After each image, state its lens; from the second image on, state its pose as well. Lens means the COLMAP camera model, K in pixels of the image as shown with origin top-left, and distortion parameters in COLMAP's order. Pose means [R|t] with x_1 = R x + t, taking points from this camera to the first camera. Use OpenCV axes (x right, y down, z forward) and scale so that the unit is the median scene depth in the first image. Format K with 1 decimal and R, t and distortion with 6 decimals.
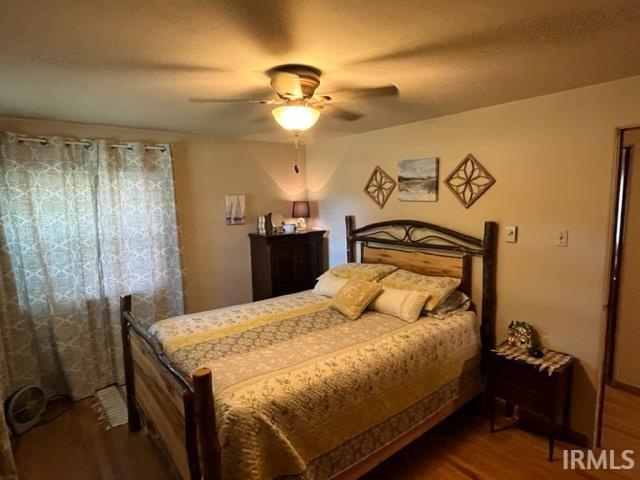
lens RADIAL K [[359.5, 0, 321.1], [0, 359.5, 239.0], [0, 0, 1]] dist [-0.002565, 0.000298]
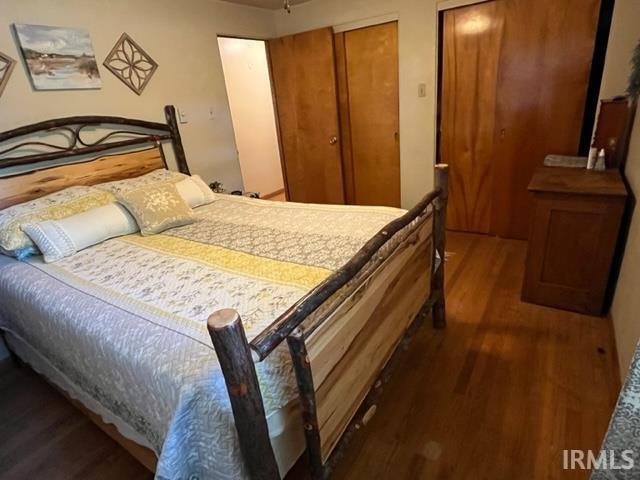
lens RADIAL K [[359.5, 0, 321.1], [0, 359.5, 239.0], [0, 0, 1]] dist [-0.002565, 0.000298]
pose [[-0.316147, -0.302708, 0.899121, -0.730983], [0.209628, 0.902015, 0.377392, 0.001600], [-0.925260, 0.307793, -0.221714, 0.873887]]
